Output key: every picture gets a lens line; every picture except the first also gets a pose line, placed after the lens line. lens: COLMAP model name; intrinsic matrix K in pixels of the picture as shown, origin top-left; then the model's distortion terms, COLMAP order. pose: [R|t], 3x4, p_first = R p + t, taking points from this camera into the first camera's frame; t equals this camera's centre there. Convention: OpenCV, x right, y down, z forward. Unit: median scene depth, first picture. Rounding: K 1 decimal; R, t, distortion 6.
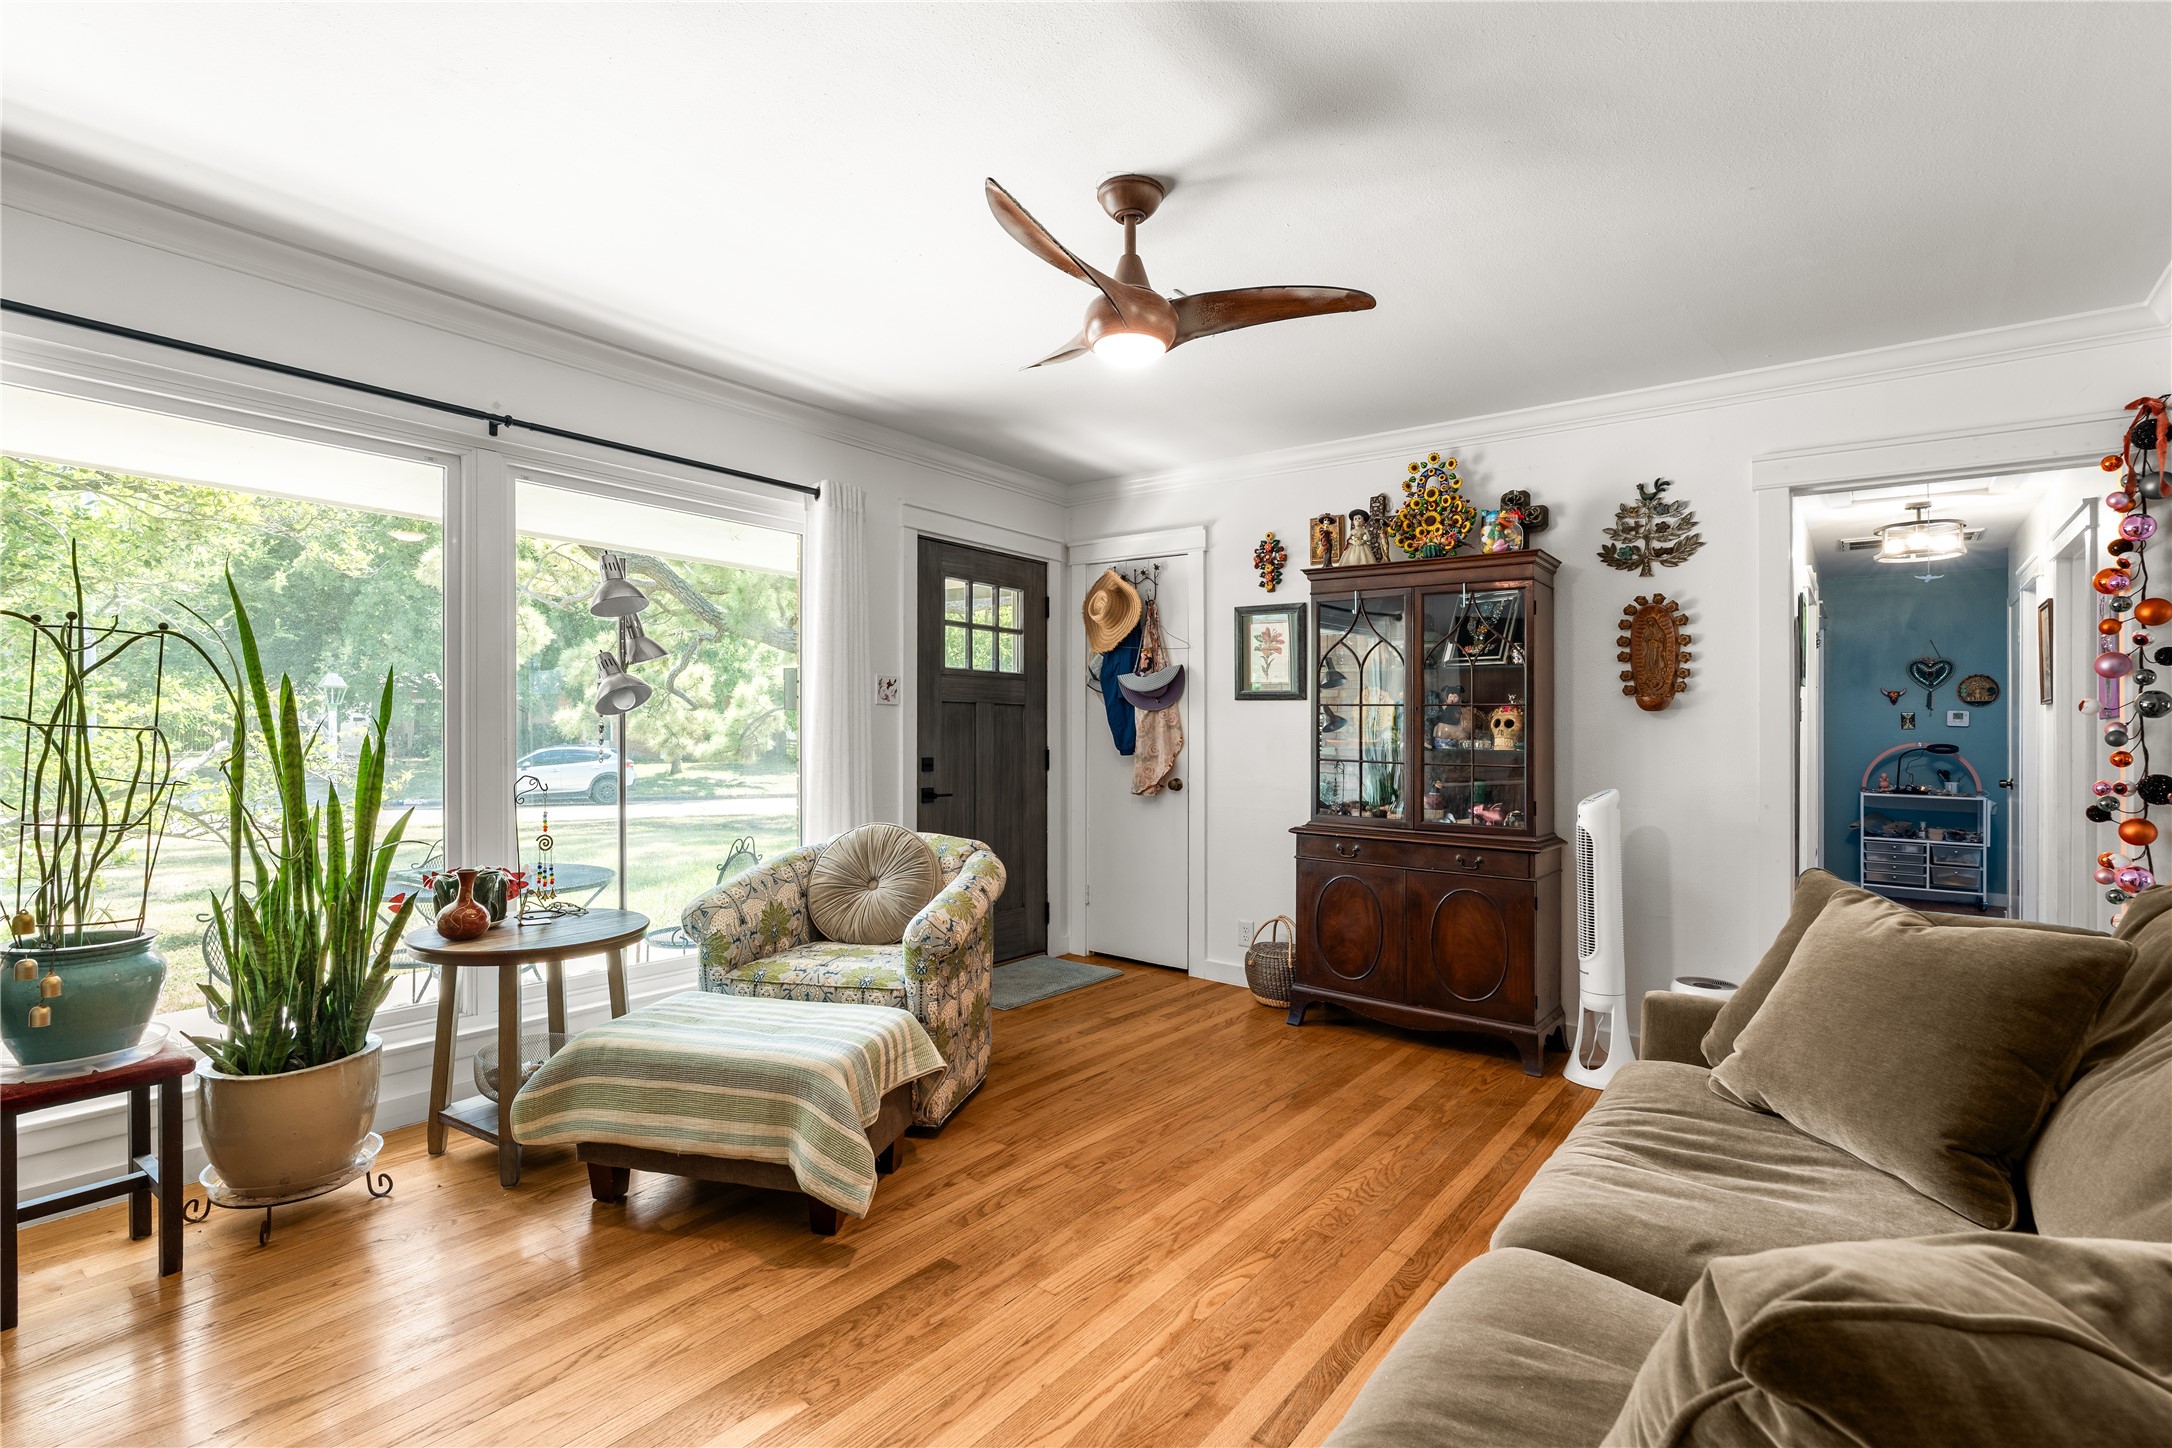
lens RADIAL K [[1021.6, 0, 1081.5], [0, 1021.6, 699.8], [0, 0, 1]] dist [-0.000917, 0.000149]
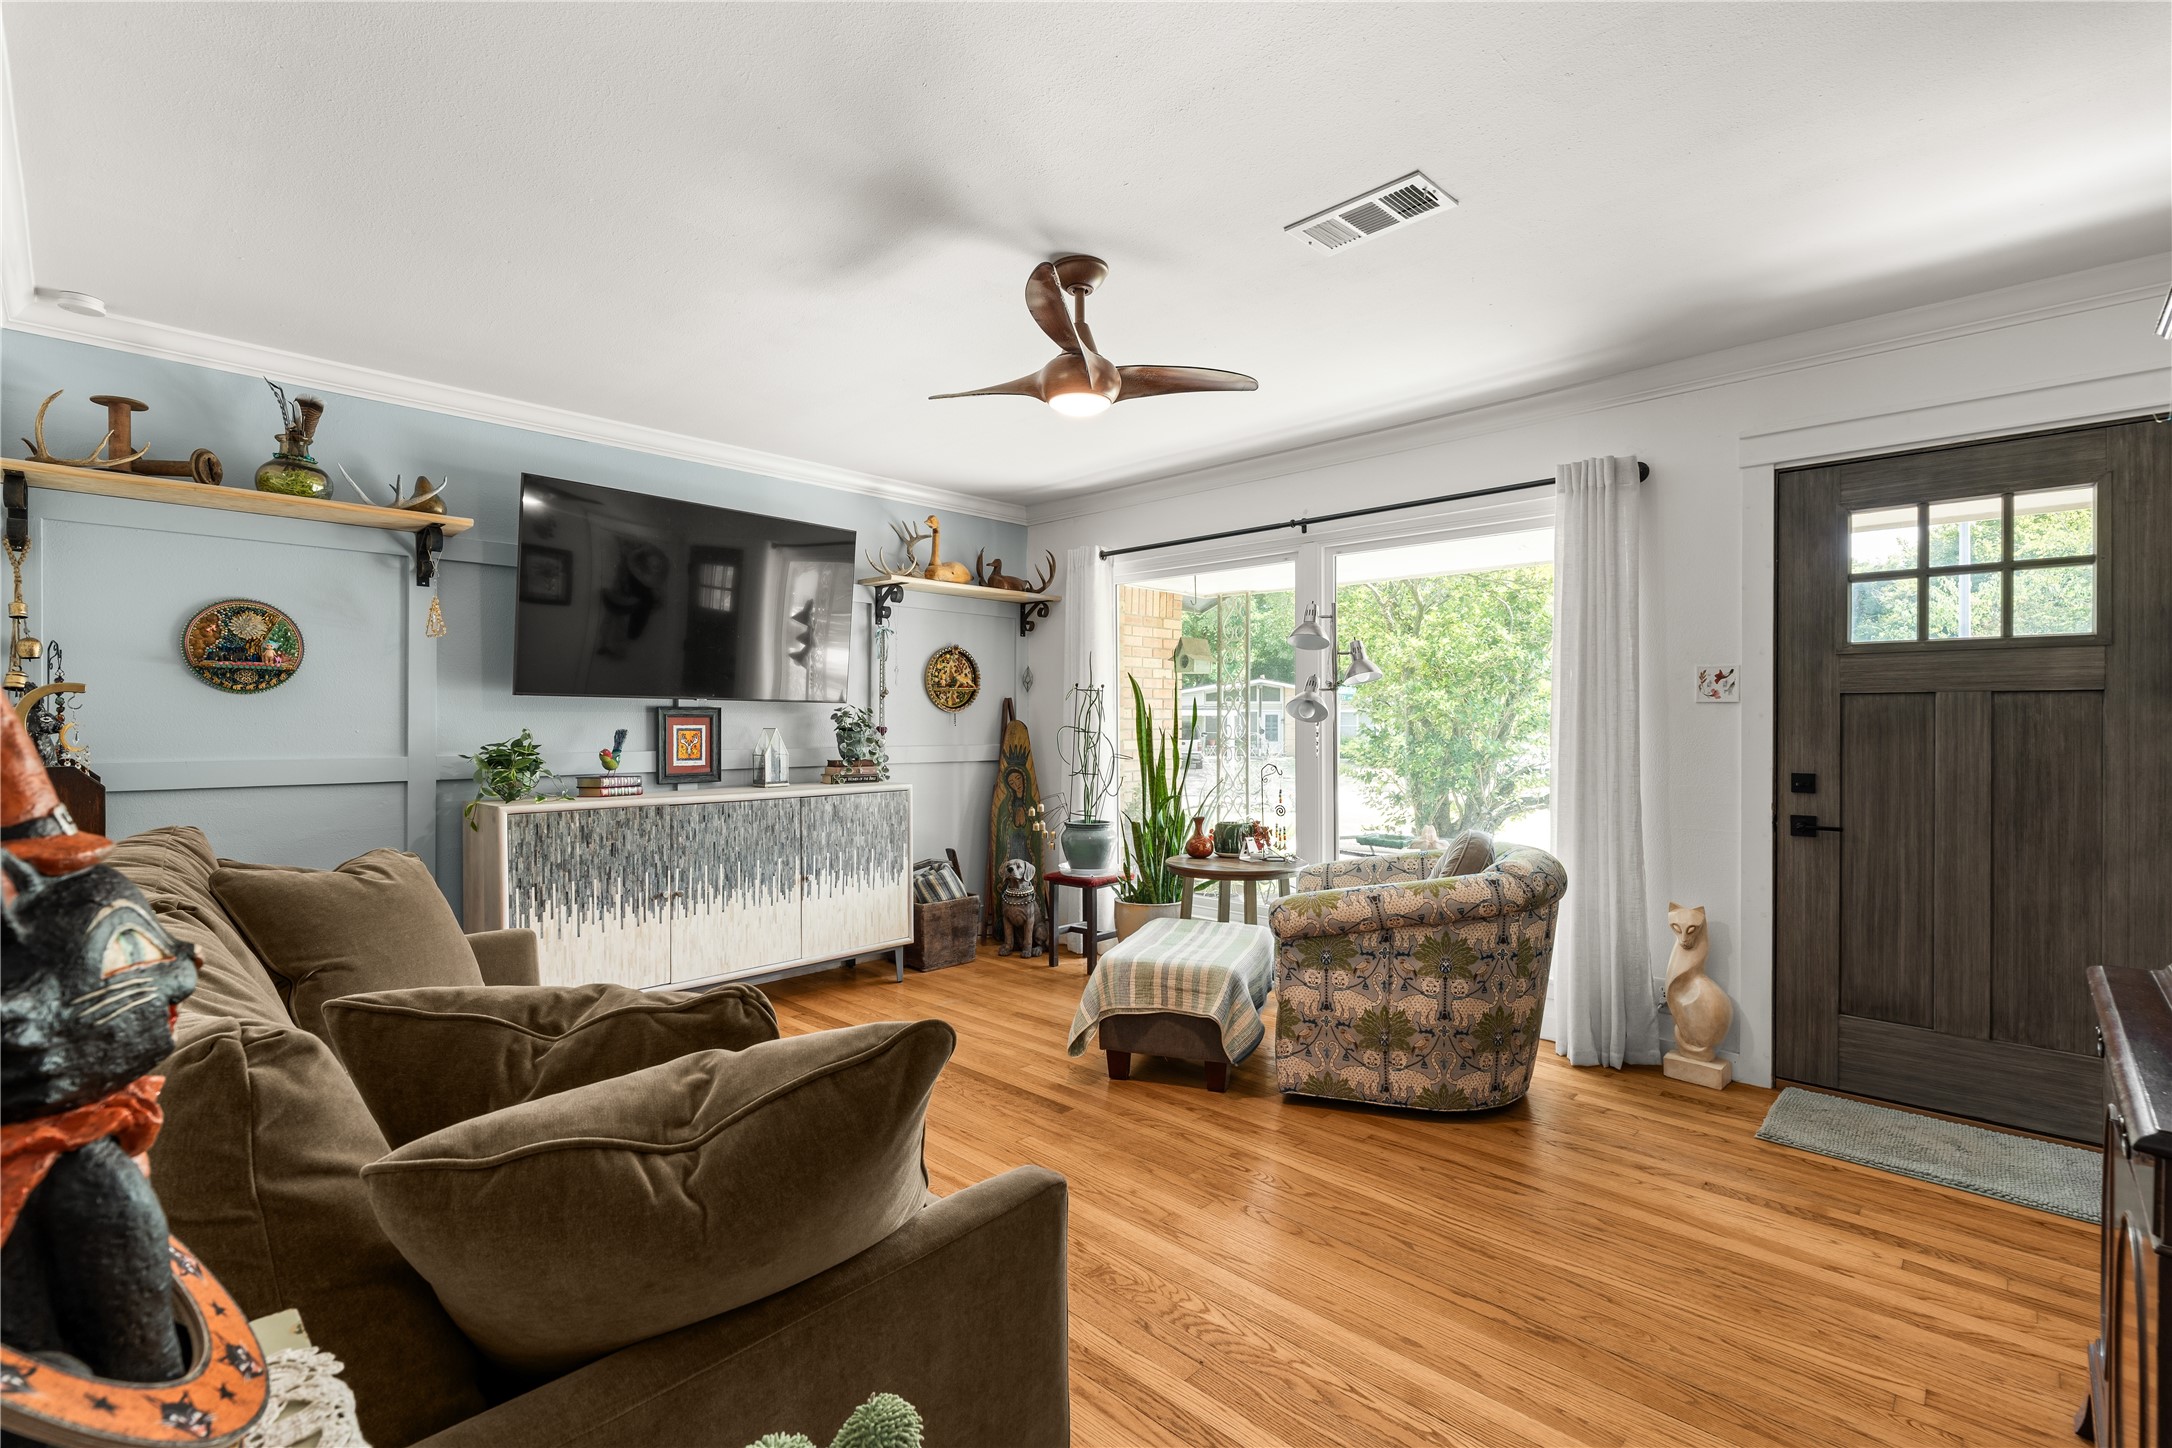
lens RADIAL K [[981.8, 0, 1084.4], [0, 981.8, 711.6], [0, 0, 1]] dist [-0.010589, 0.004259]
pose [[-0.111554, -0.024414, -0.993458, 0.706317], [0.024125, 0.999337, -0.027267, 0.023736], [0.993466, -0.027009, -0.110891, 0.688183]]
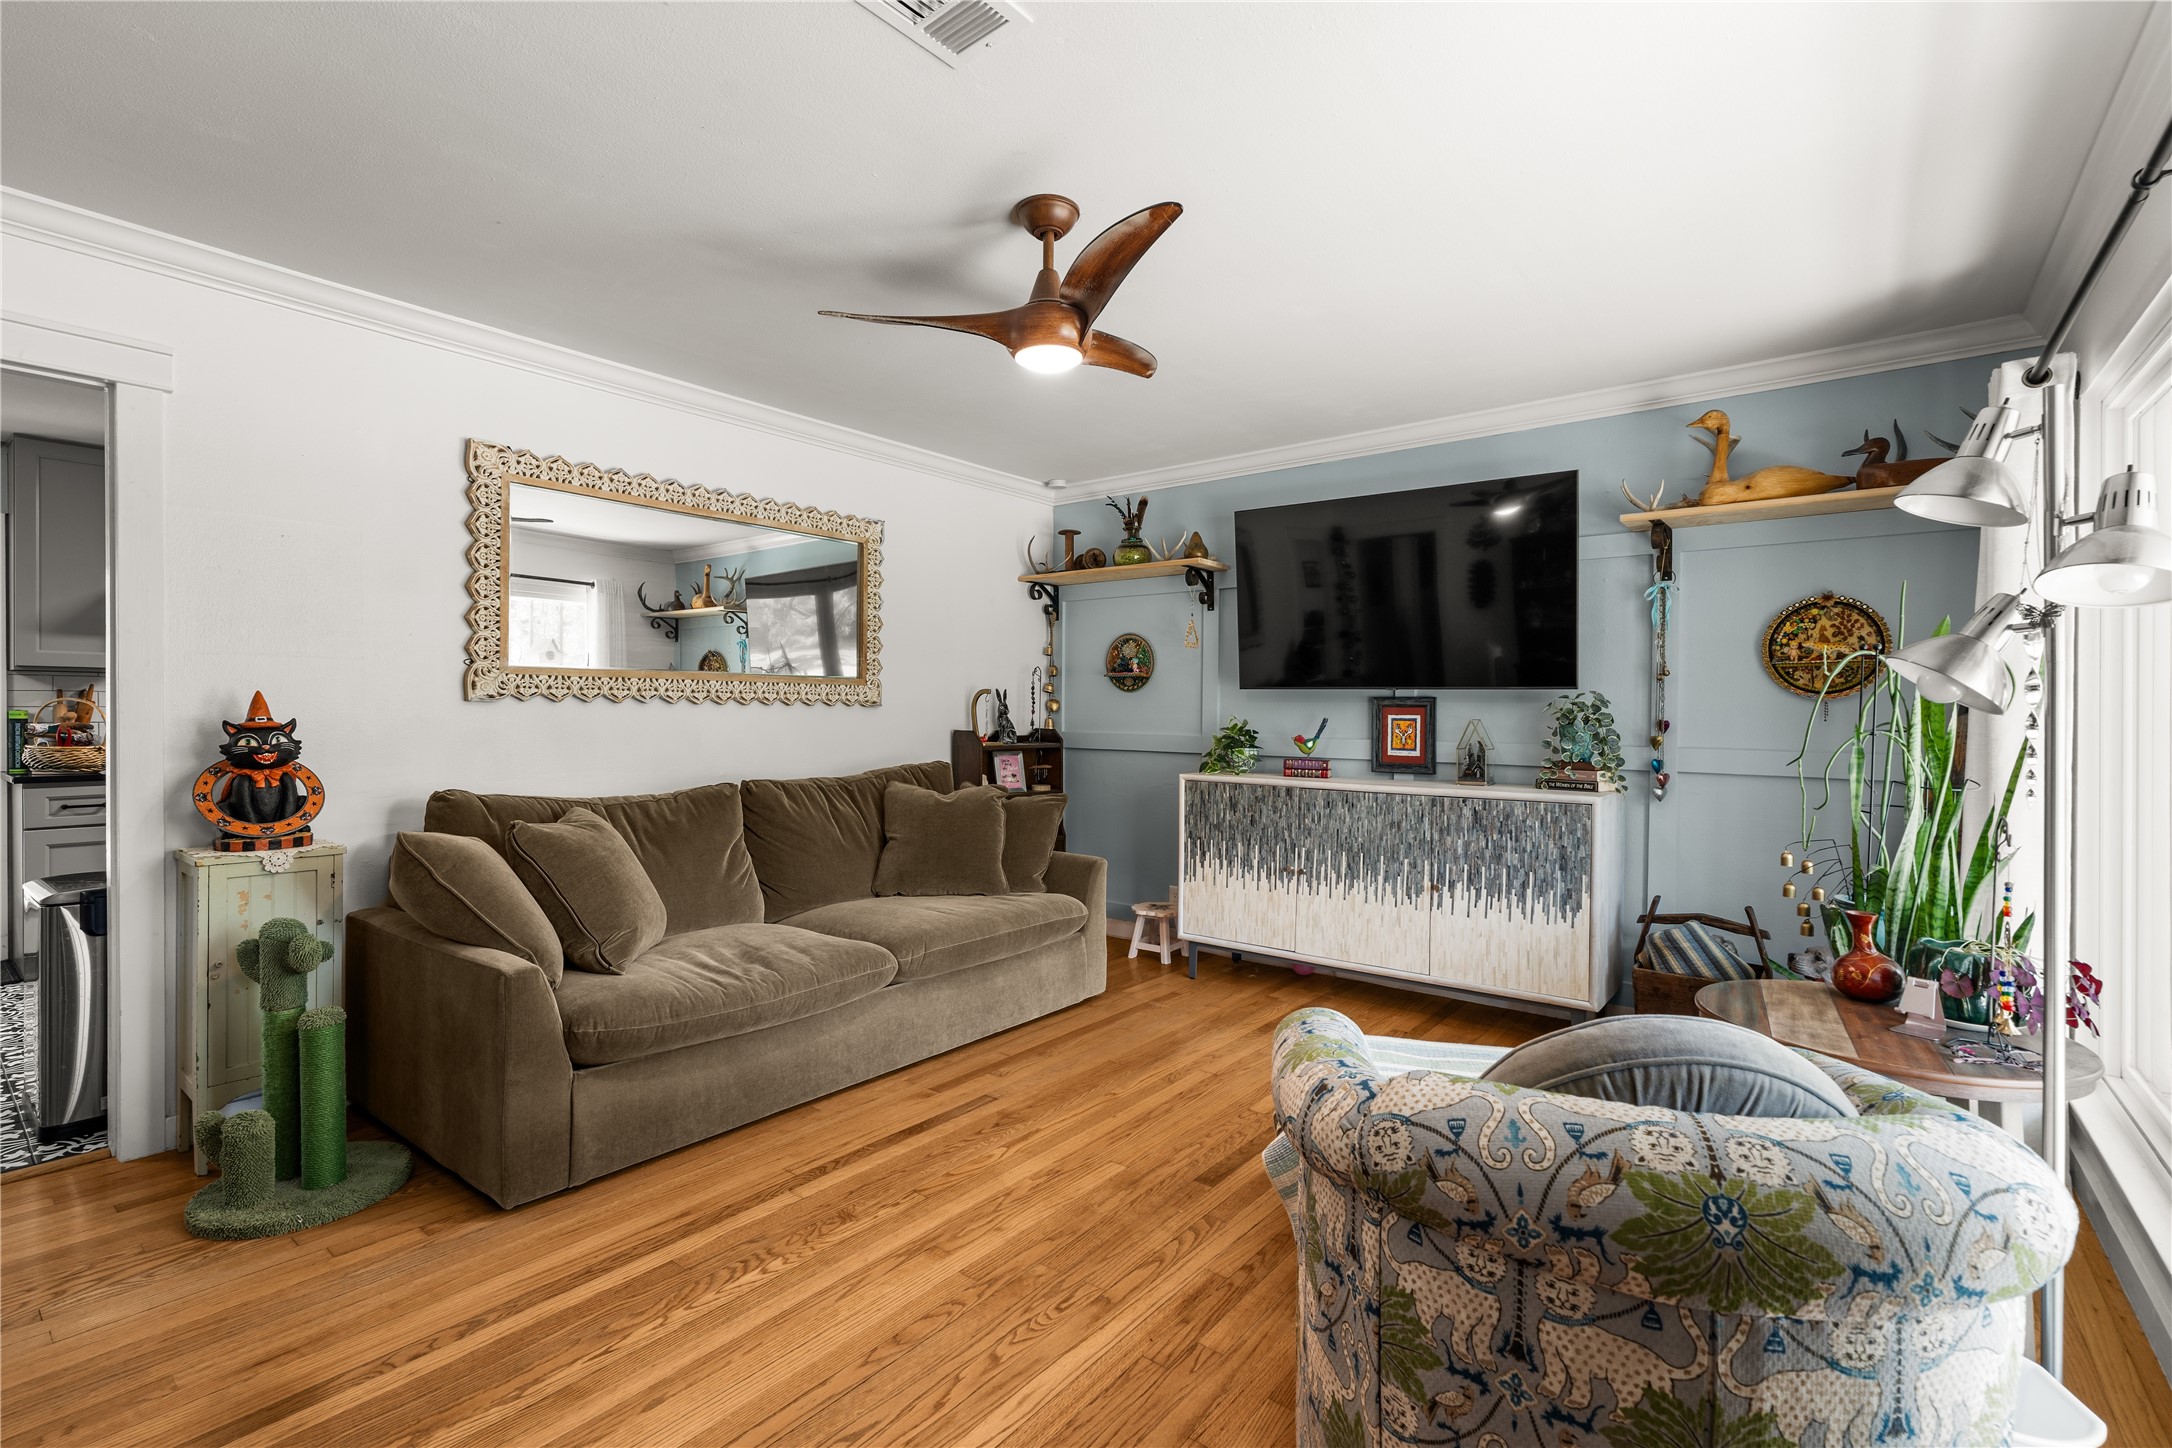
lens RADIAL K [[981.8, 0, 1084.4], [0, 981.8, 711.6], [0, 0, 1]] dist [-0.010589, 0.004259]
pose [[-0.999646, -0.022349, 0.014421, 0.001446], [-0.022700, 0.999439, -0.024644, 0.029398], [-0.013862, -0.024963, -0.999592, 1.227578]]
